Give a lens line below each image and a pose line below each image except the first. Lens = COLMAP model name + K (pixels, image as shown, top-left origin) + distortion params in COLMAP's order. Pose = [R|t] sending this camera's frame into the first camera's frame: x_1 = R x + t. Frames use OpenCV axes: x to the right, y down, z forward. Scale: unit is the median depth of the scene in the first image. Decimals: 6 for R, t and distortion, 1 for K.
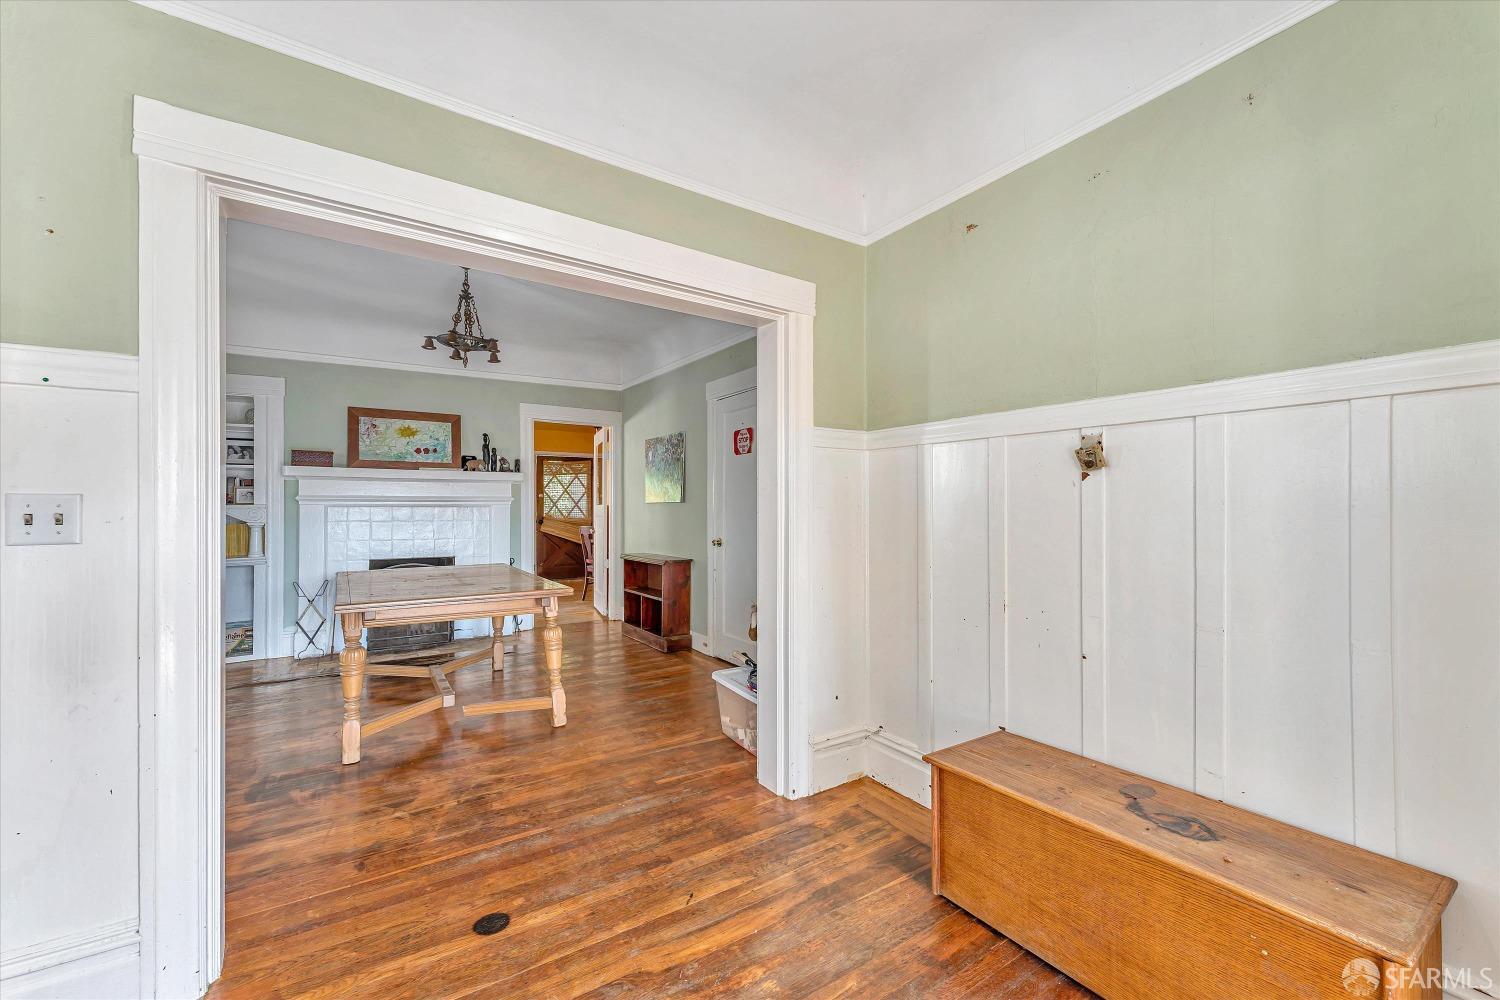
lens RADIAL K [[601.9, 0, 755.4], [0, 601.9, 500.1], [0, 0, 1]] dist [0.002880, -0.000505]
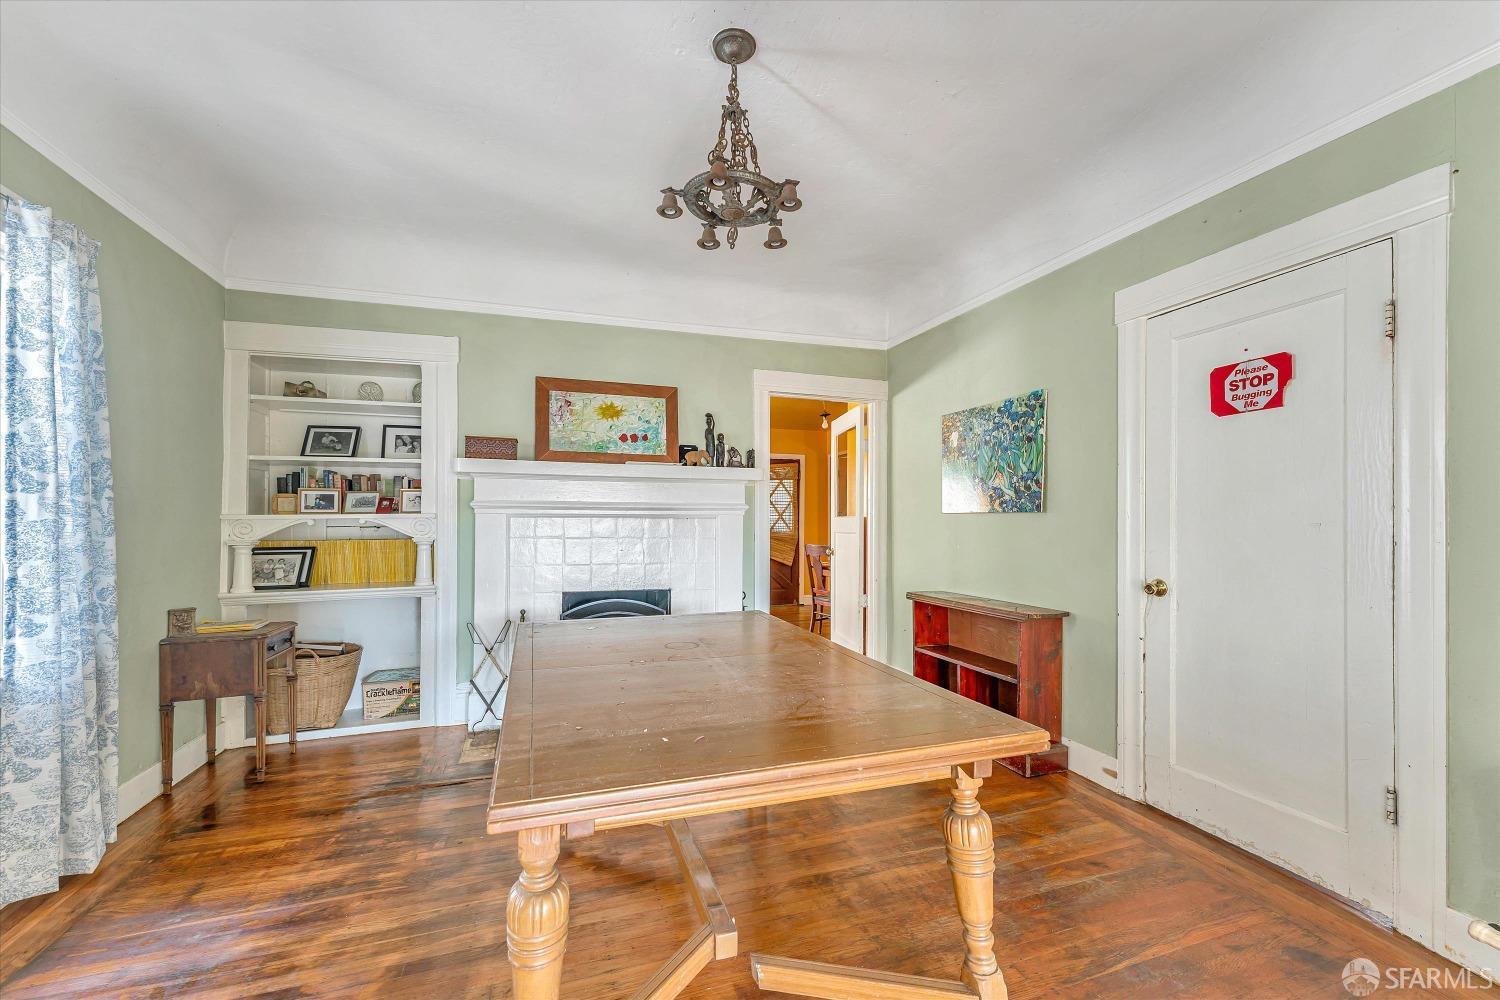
lens RADIAL K [[601.9, 0, 759.0], [0, 601.9, 513.9], [0, 0, 1]] dist [0.002880, -0.000505]
pose [[0.970148, 0.003349, -0.242490, -0.237520], [-0.003023, 0.999994, 0.001714, 0.005378], [0.242494, -0.000930, 0.970152, 0.358658]]
